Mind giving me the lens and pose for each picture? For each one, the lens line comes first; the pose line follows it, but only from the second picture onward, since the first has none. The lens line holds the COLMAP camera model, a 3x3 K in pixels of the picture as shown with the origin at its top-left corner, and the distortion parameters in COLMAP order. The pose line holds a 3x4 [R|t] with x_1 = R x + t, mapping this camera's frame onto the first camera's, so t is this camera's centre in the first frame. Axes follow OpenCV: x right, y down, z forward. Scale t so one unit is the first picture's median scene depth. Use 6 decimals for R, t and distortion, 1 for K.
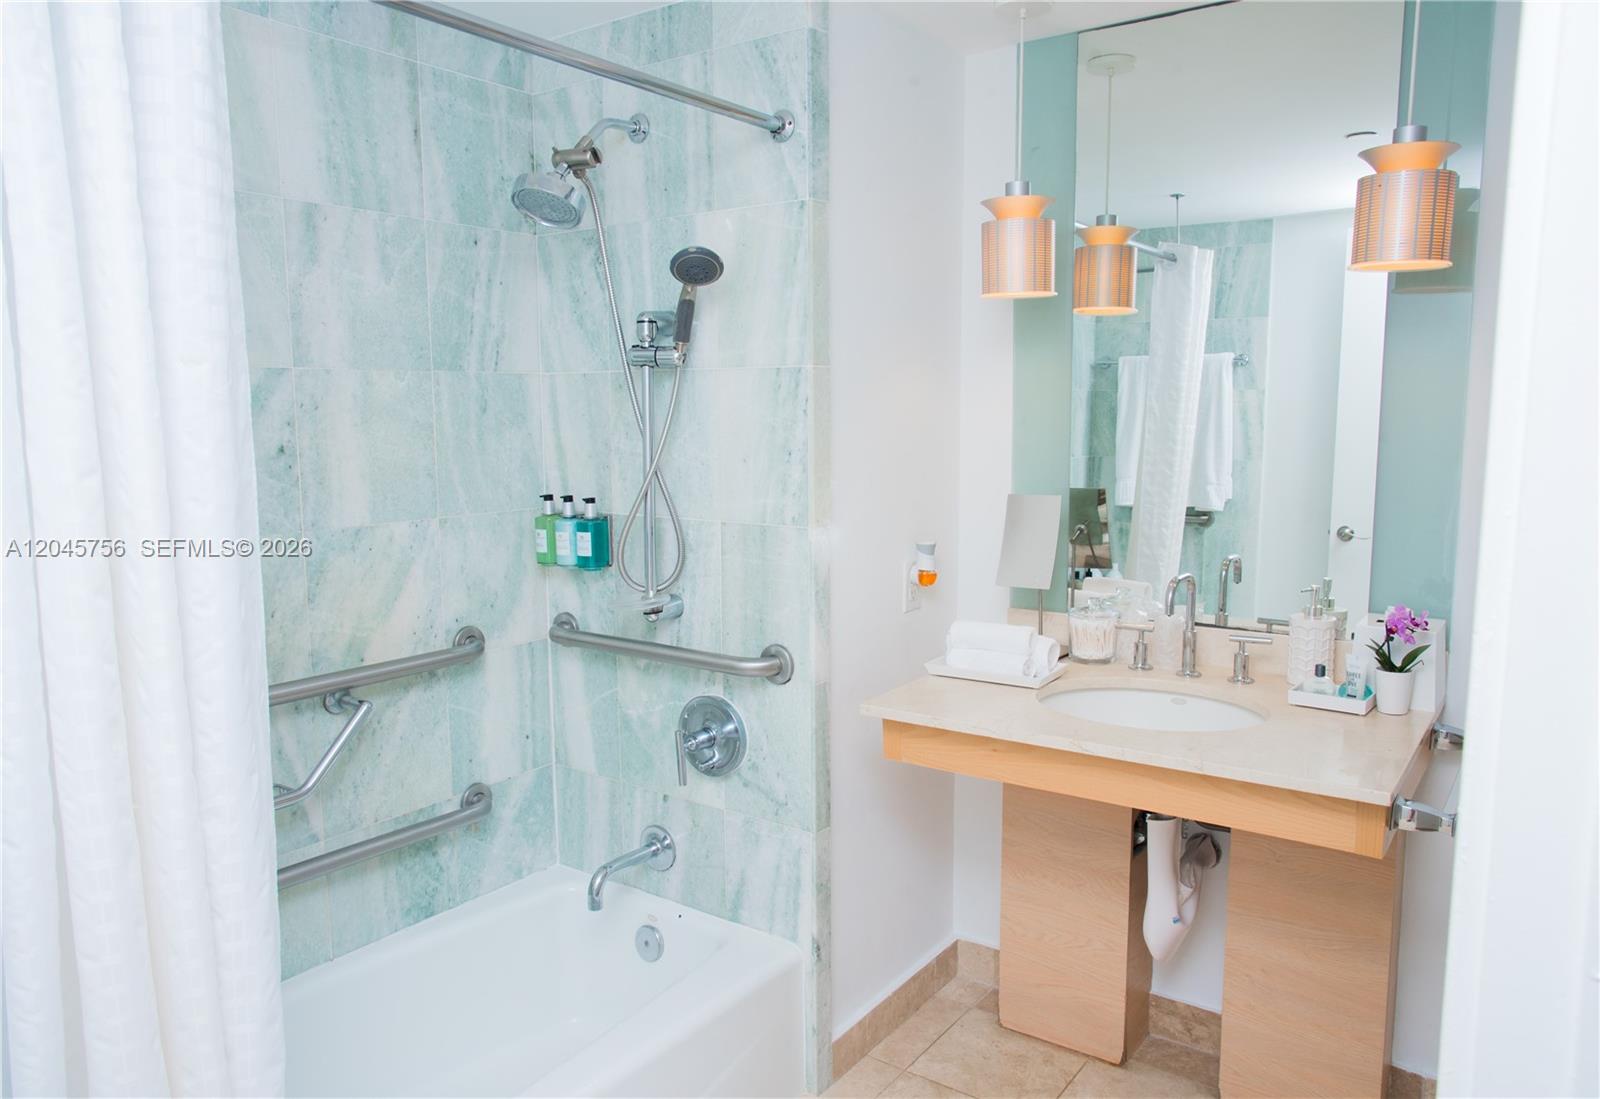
lens RADIAL K [[1098.8, 0, 798.6], [0, 1098.8, 569.4], [0, 0, 1]] dist [-0.053705, 0.044477]
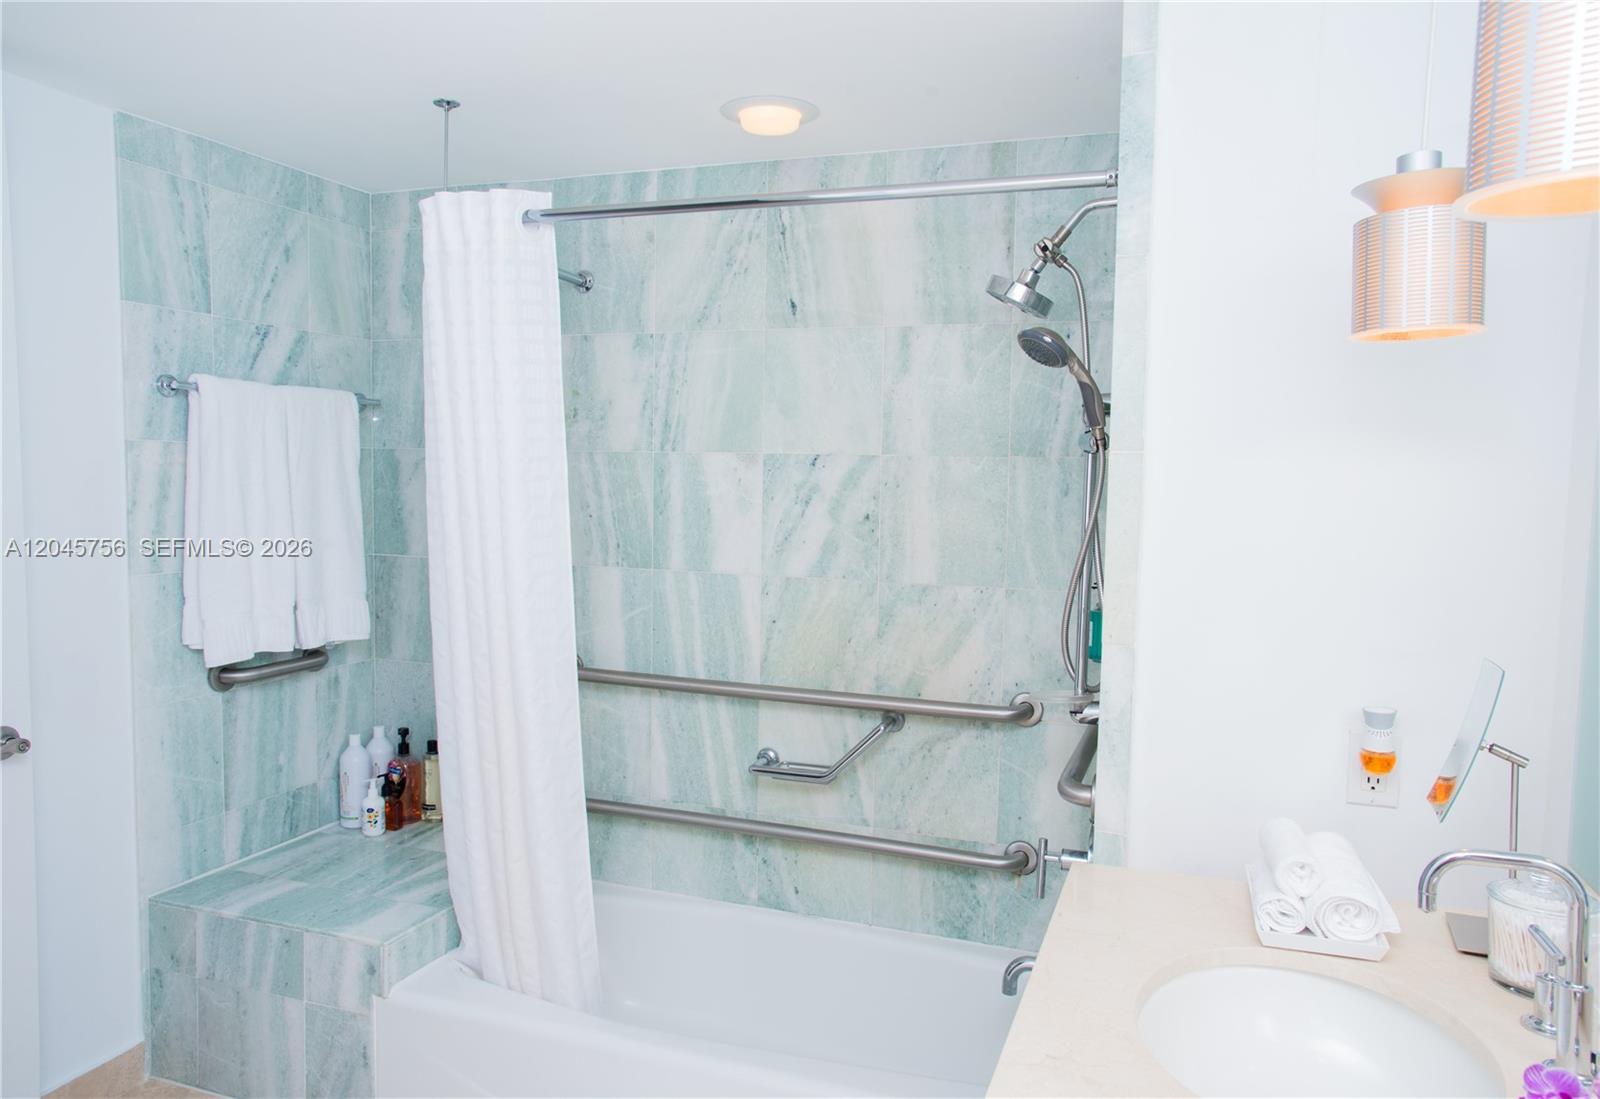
lens RADIAL K [[1098.8, 0, 834.8], [0, 1098.8, 570.6], [0, 0, 1]] dist [-0.053705, 0.044477]
pose [[0.294186, 0.094154, -0.951099, 0.712492], [-0.159823, 0.985970, 0.048171, -0.095556], [0.942291, 0.137836, 0.305106, 0.522386]]
